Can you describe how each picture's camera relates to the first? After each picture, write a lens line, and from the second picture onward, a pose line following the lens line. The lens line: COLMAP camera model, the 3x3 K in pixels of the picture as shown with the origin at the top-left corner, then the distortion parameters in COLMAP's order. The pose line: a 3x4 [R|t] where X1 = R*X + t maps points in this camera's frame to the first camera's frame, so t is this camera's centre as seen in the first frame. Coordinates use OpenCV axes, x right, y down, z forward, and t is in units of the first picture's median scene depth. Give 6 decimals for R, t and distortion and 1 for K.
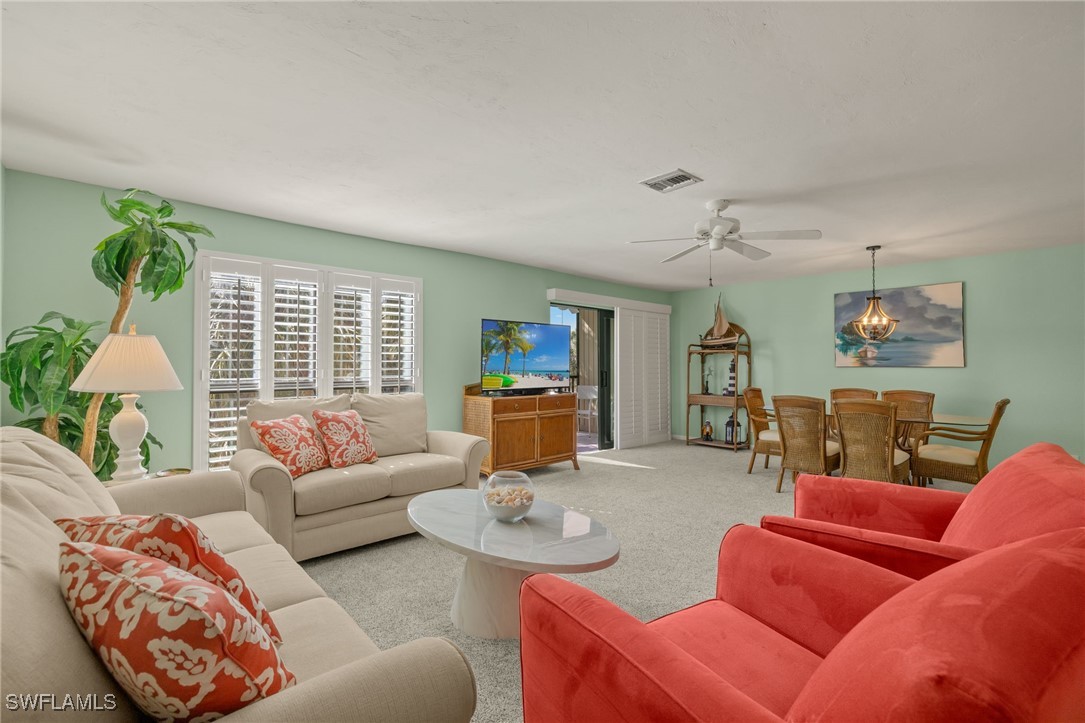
lens RADIAL K [[452.2, 0, 546.0], [0, 452.2, 358.6], [0, 0, 1]] dist [0.001658, -0.000375]
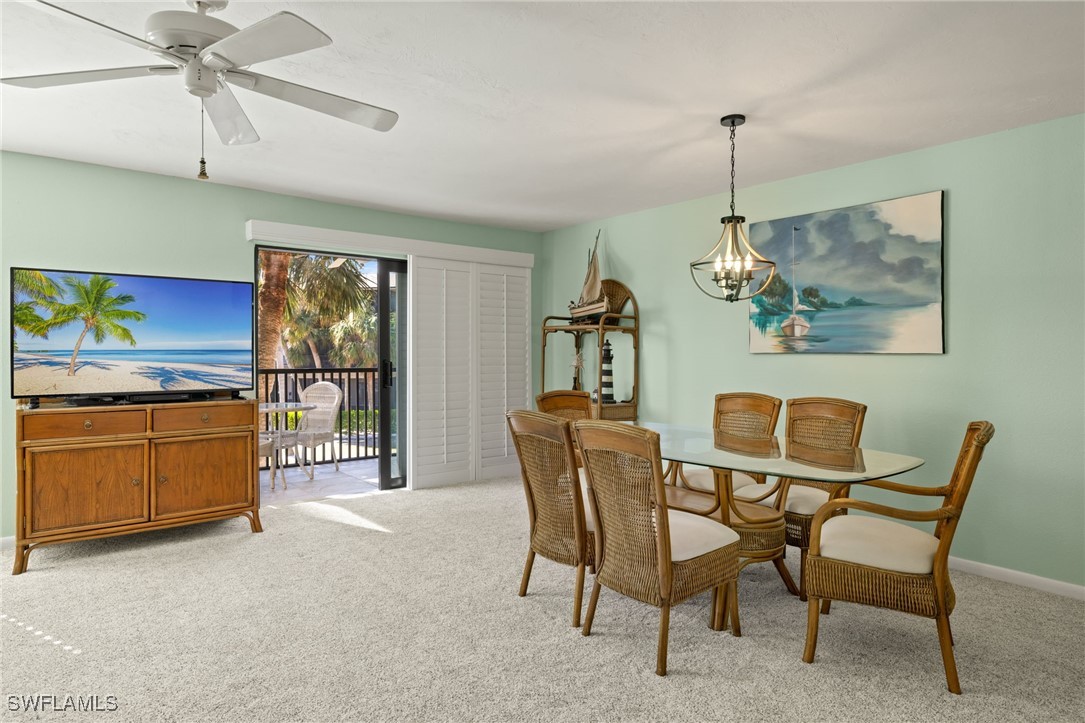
lens RADIAL K [[605.3, 0, 530.9], [0, 605.3, 360.8], [0, 0, 1]] dist [0.005004, 0.000801]
pose [[0.998364, -0.000275, -0.057176, 0.450866], [0.001992, 0.999549, 0.029968, 0.004459], [0.057142, -0.030033, 0.997914, 0.249812]]
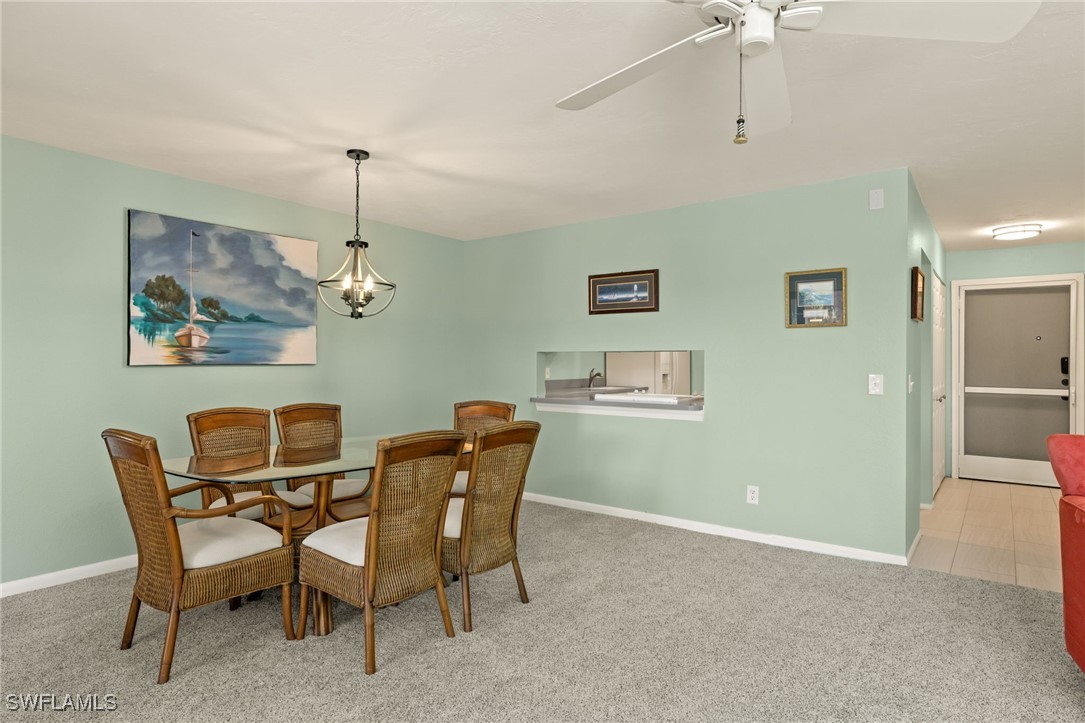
lens RADIAL K [[605.3, 0, 530.6], [0, 605.3, 356.9], [0, 0, 1]] dist [0.005004, 0.000801]
pose [[-0.163462, 0.002249, 0.986547, -0.048271], [-0.014455, 0.999885, -0.004674, 0.006530], [-0.986444, -0.015025, -0.163411, 0.764555]]
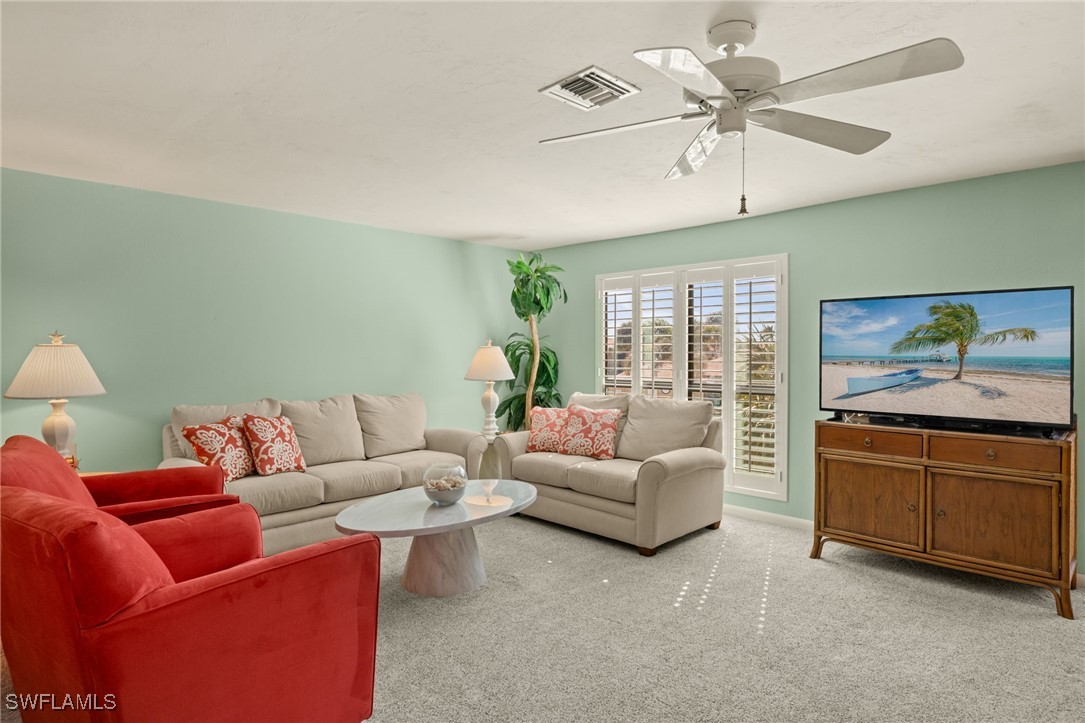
lens RADIAL K [[605.3, 0, 569.0], [0, 605.3, 361.7], [0, 0, 1]] dist [0.005004, 0.000801]
pose [[0.092540, 0.013871, -0.995612, 0.592289], [0.006016, 0.999877, 0.014490, -0.011302], [0.995691, -0.007330, 0.092446, 0.465449]]
